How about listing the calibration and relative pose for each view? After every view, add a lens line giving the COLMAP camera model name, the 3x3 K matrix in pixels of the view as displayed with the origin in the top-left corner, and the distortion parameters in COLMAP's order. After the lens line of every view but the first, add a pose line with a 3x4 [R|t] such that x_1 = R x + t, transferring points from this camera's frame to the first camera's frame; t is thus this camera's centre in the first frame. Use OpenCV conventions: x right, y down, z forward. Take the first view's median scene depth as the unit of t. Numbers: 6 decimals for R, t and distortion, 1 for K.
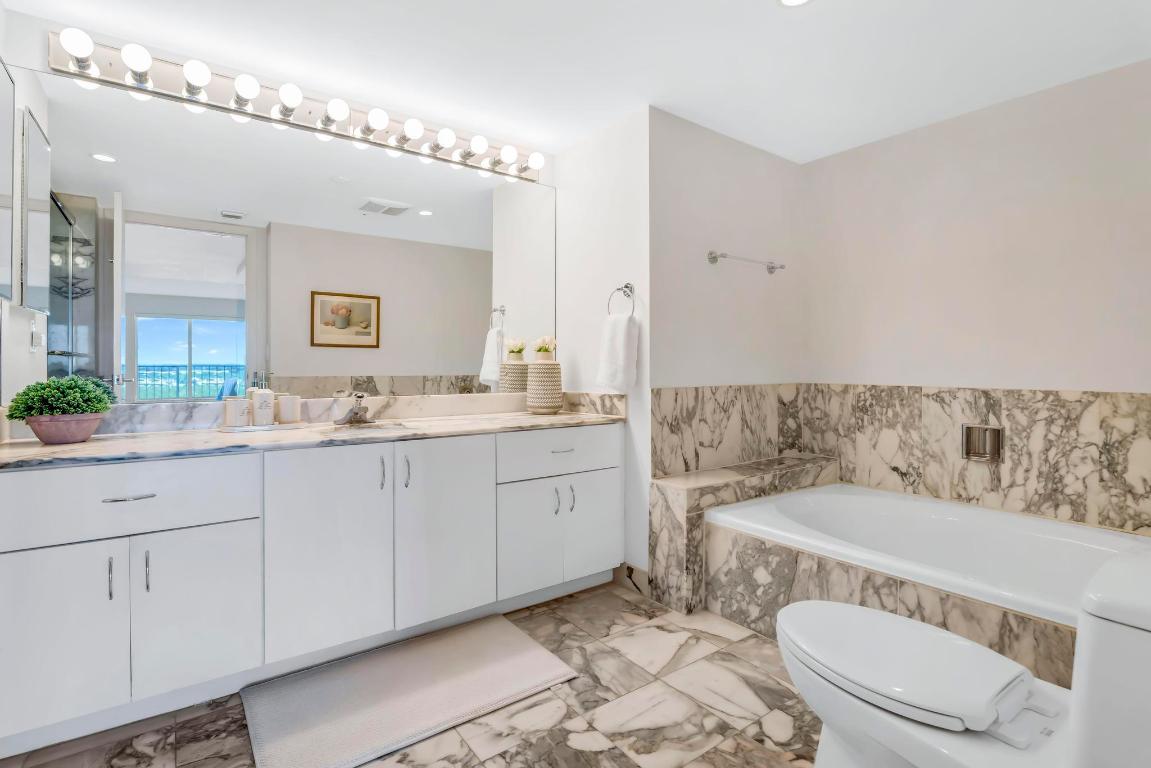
lens RADIAL K [[541.3, 0, 570.6], [0, 541.3, 364.3], [0, 0, 1]] dist [-0.025852, 0.006151]
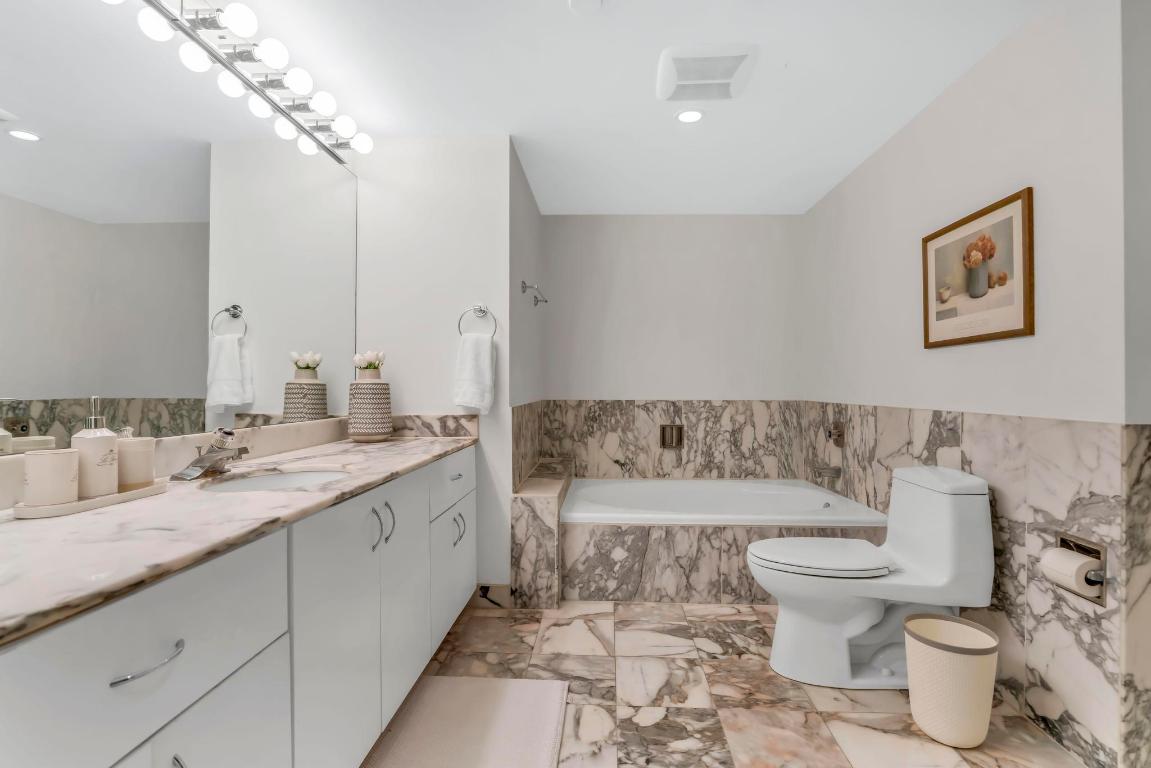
lens RADIAL K [[541.3, 0, 574.6], [0, 541.3, 384.3], [0, 0, 1]] dist [-0.025852, 0.006151]
pose [[0.638361, -0.000244, 0.769737, -0.623318], [-0.001492, 0.999998, 0.001555, -0.001539], [-0.769736, -0.002141, 0.638359, 0.260639]]
